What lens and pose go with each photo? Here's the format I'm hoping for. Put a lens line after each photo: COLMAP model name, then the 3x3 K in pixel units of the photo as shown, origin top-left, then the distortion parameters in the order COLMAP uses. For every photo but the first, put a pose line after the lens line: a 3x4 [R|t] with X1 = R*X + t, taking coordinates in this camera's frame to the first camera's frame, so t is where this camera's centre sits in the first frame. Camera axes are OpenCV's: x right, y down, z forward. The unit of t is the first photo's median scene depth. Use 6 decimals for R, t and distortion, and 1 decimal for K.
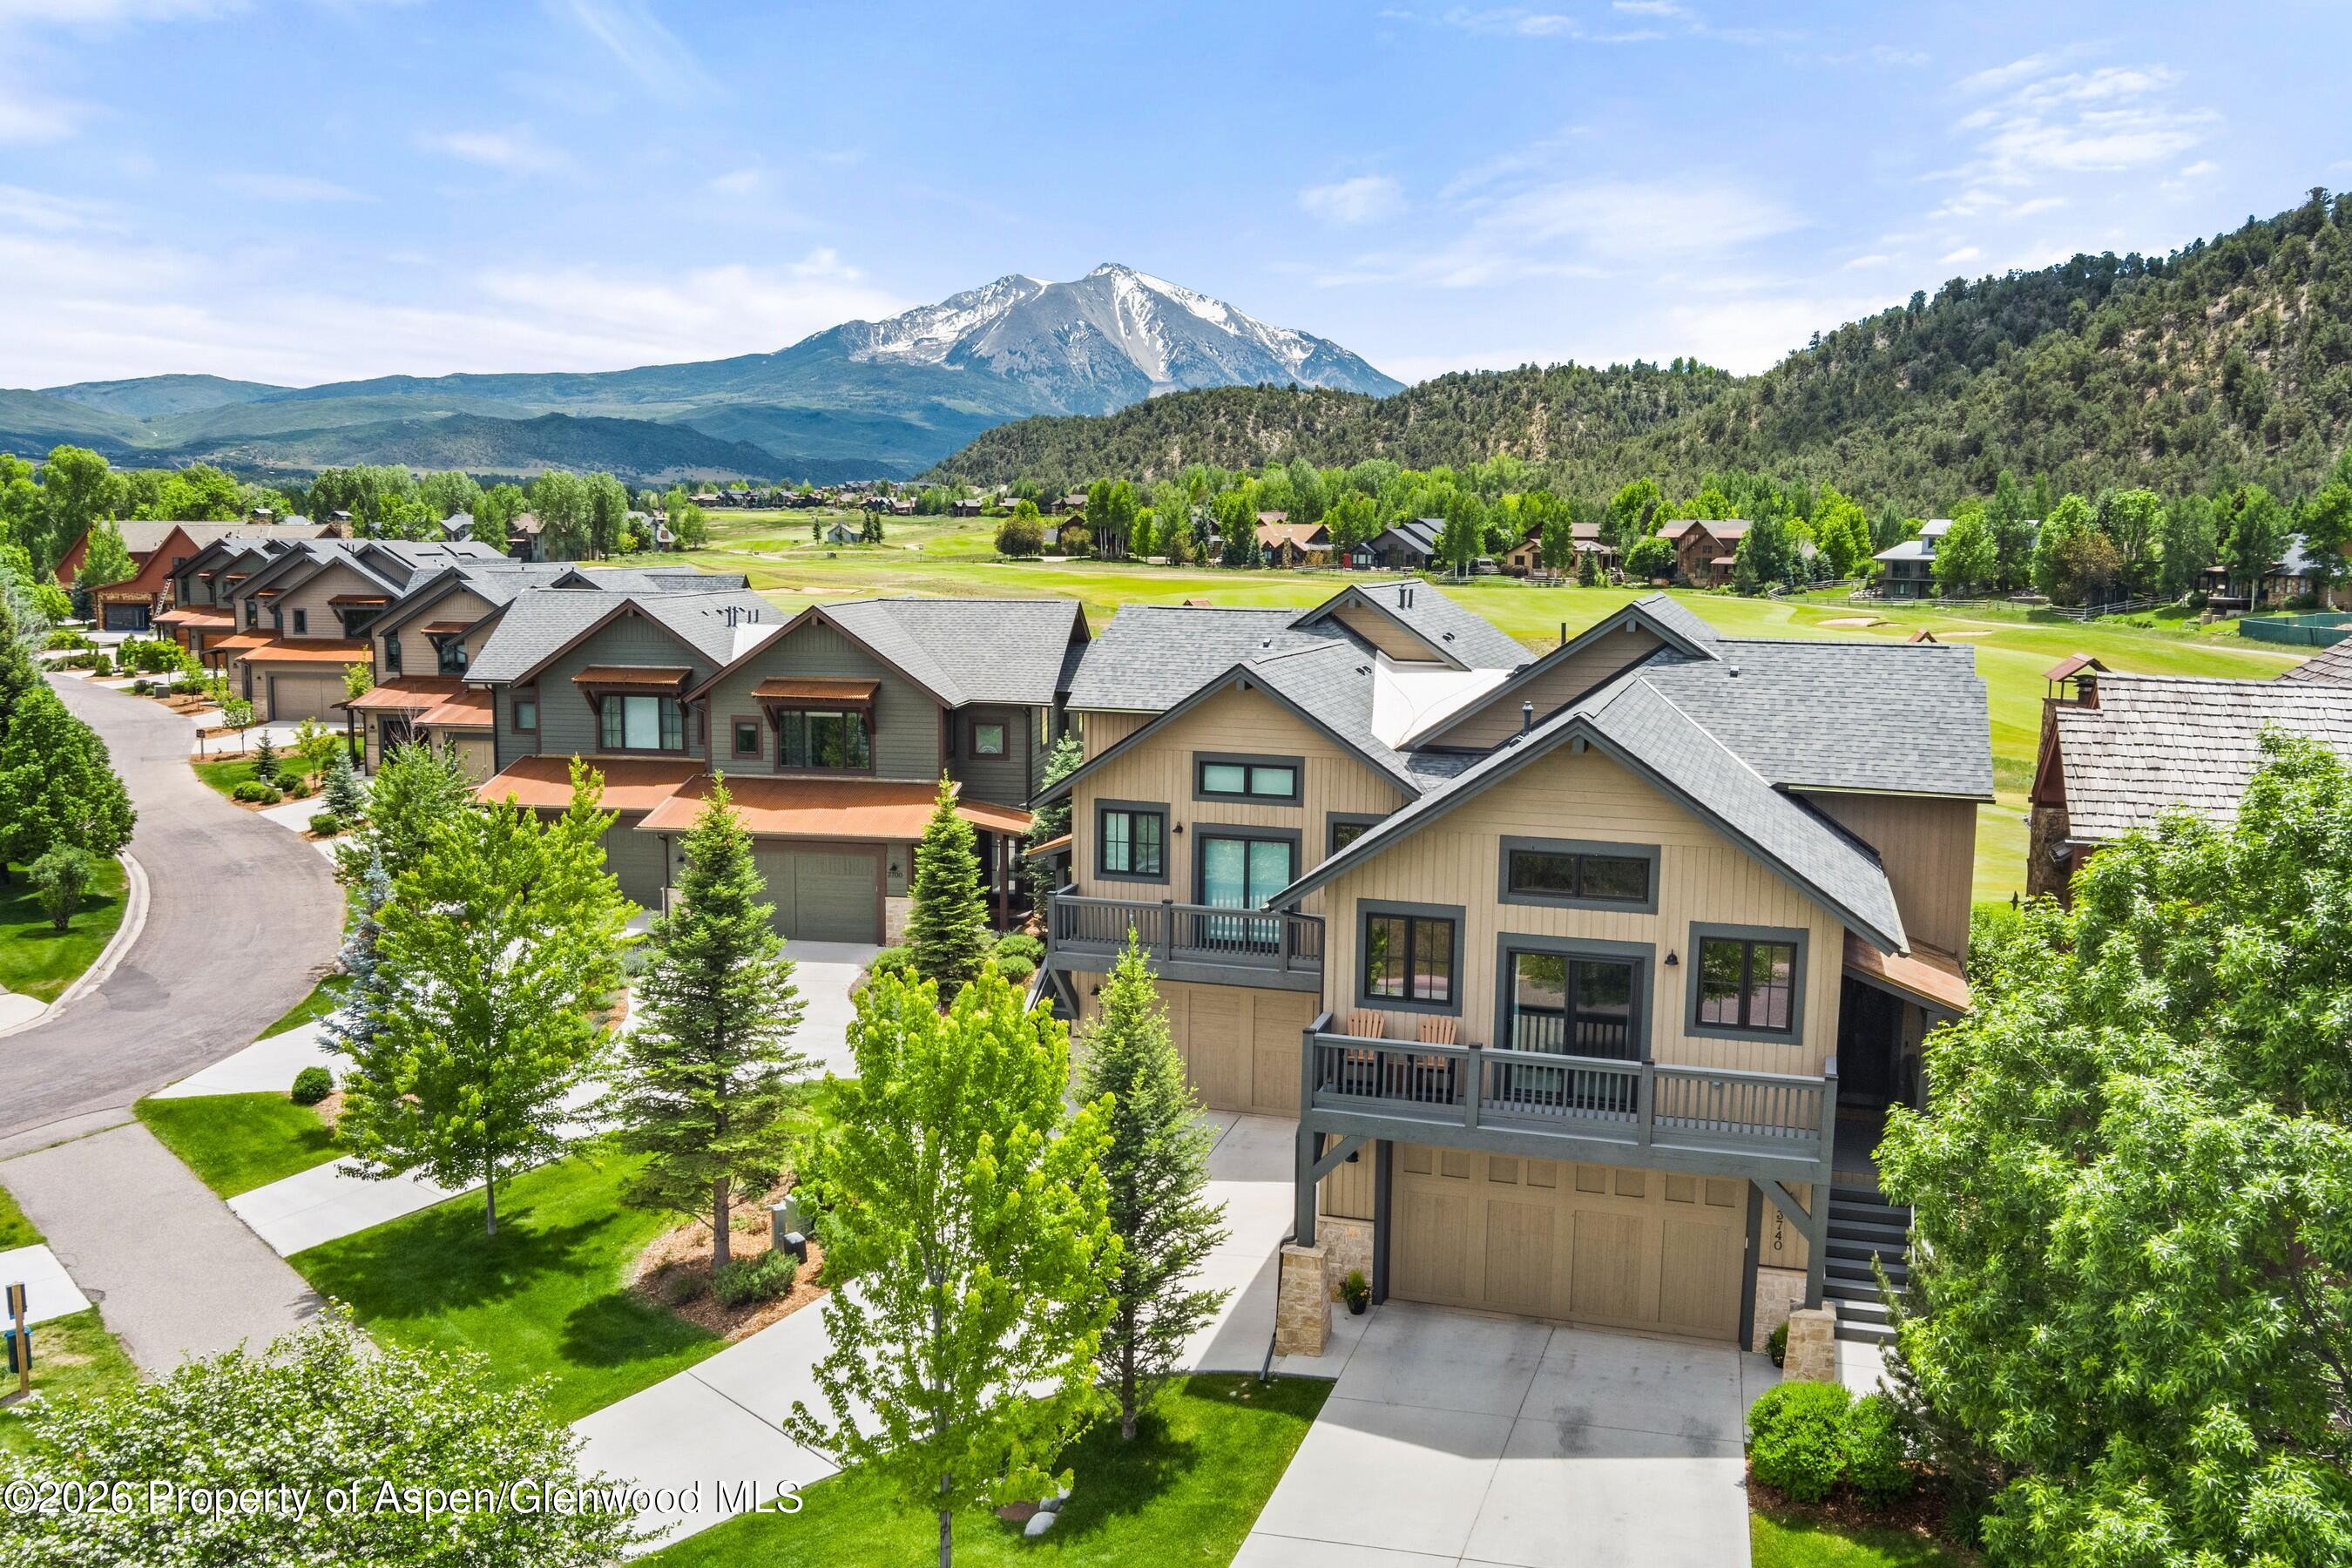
lens RADIAL K [[1913.4, 0, 1176.0], [0, 1913.4, 784.0], [0, 0, 1]] dist [-0.059758, -0.018883]
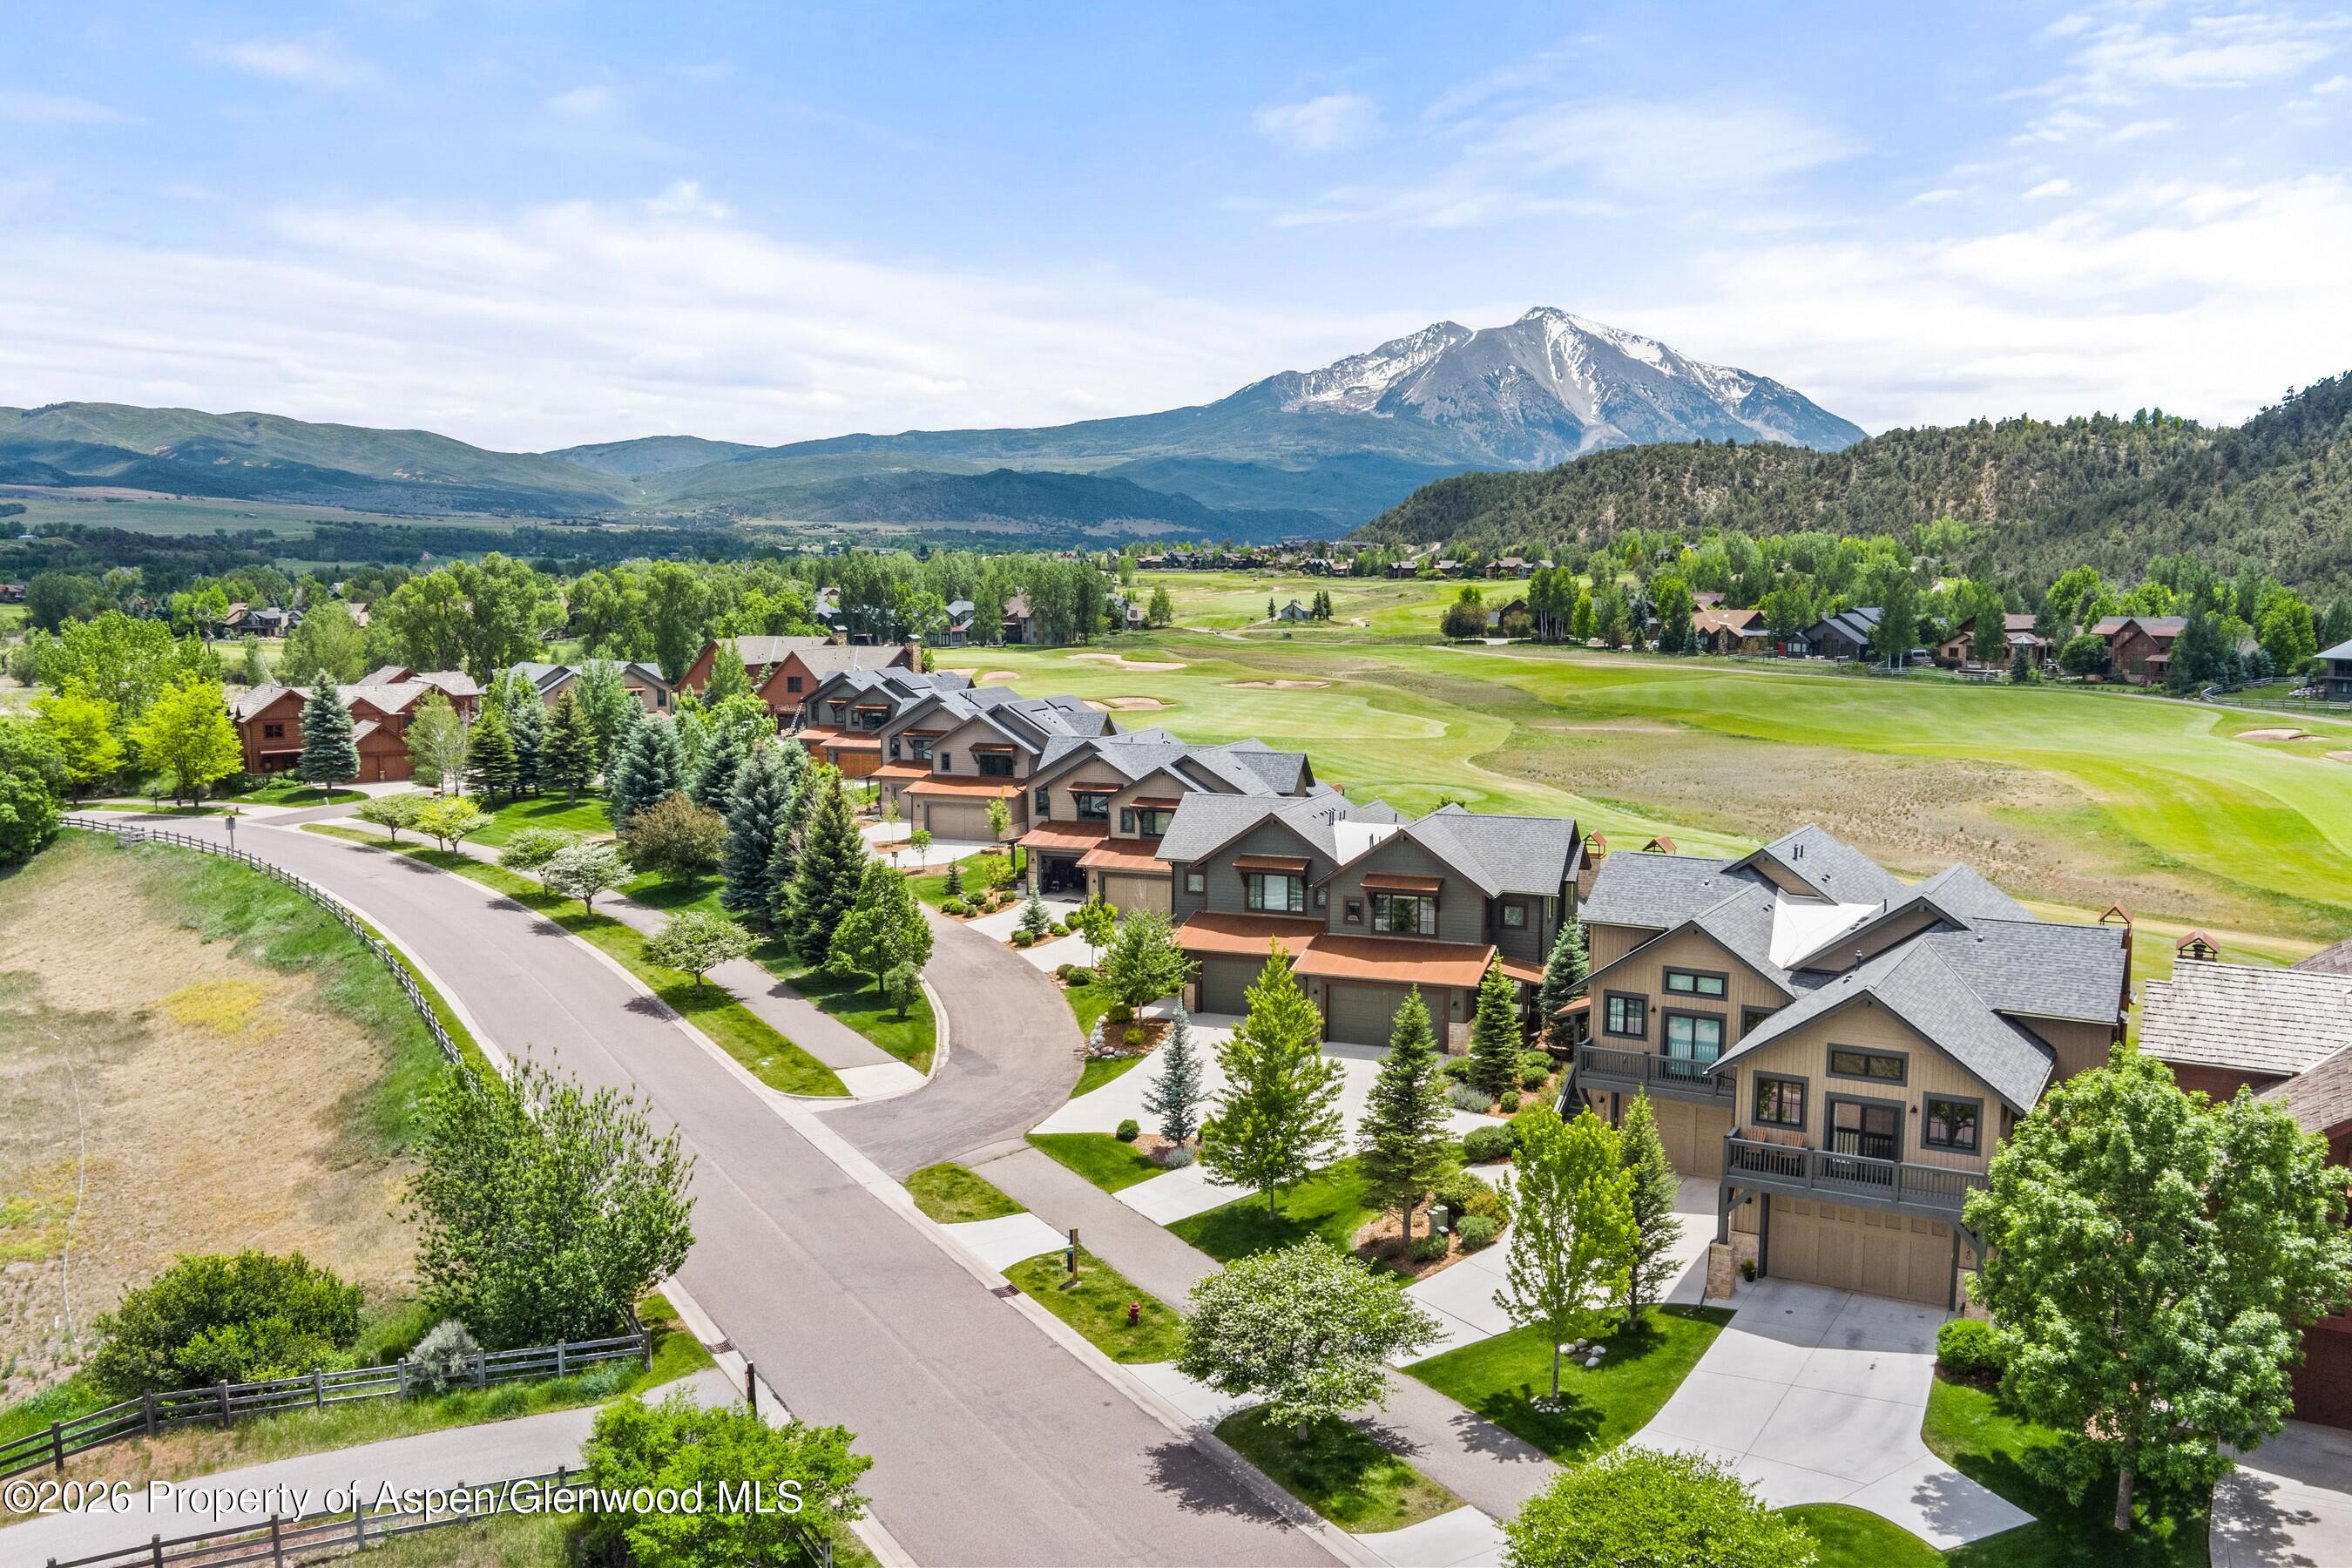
lens RADIAL K [[1913.4, 0, 1176.0], [0, 1913.4, 784.0], [0, 0, 1]] dist [-0.059758, -0.018883]
pose [[0.975649, 0.015155, -0.218814, -0.005951], [-0.020261, 0.999572, -0.021114, -0.017382], [0.218400, 0.025033, 0.975538, -0.100672]]
